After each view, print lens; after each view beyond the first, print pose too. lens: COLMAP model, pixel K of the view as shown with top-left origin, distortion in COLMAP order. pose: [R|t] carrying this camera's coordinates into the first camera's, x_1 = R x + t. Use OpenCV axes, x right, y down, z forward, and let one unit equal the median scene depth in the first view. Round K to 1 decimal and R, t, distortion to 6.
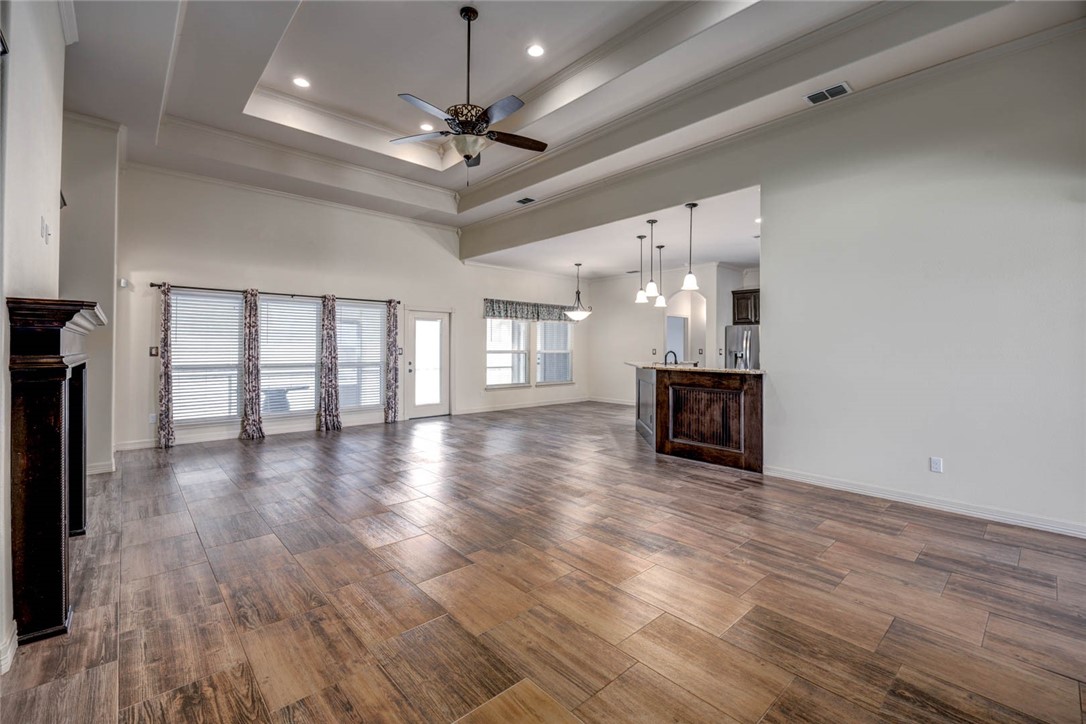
lens RADIAL K [[469.9, 0, 540.8], [0, 469.9, 355.4], [0, 0, 1]] dist [-0.004043, -0.000847]
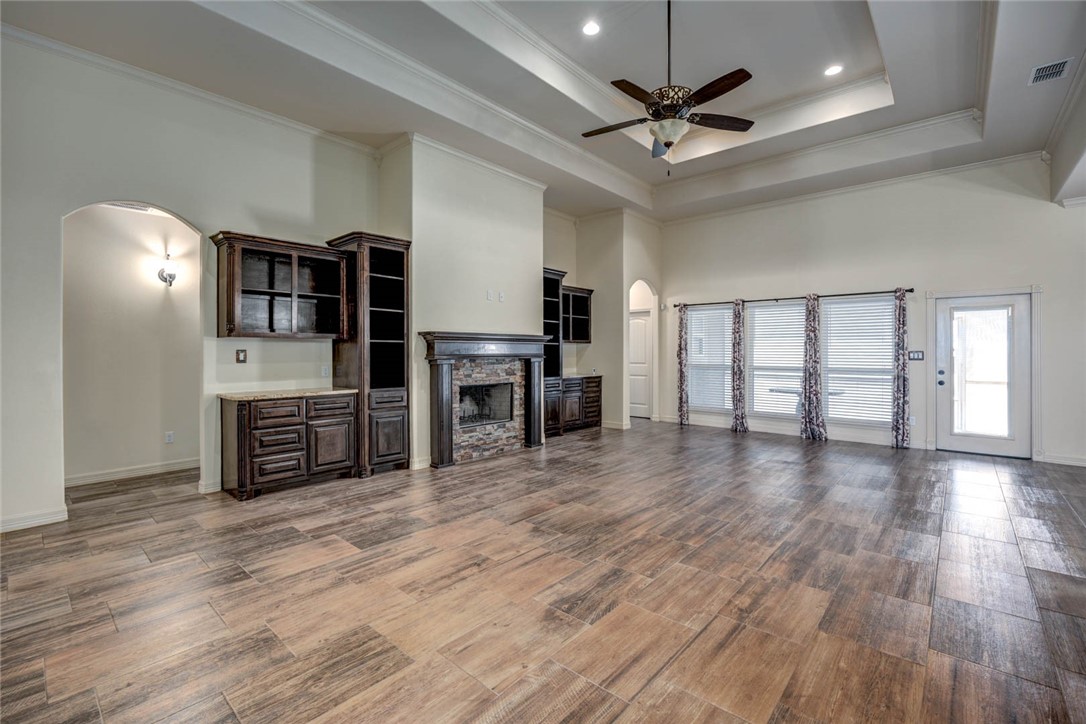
lens RADIAL K [[469.9, 0, 539.5], [0, 469.9, 359.4], [0, 0, 1]] dist [-0.004043, -0.000847]
pose [[0.103201, 0.014729, -0.994552, 0.422437], [-0.015022, 0.999799, 0.013248, -0.003715], [0.994547, 0.013573, 0.103401, 0.366507]]
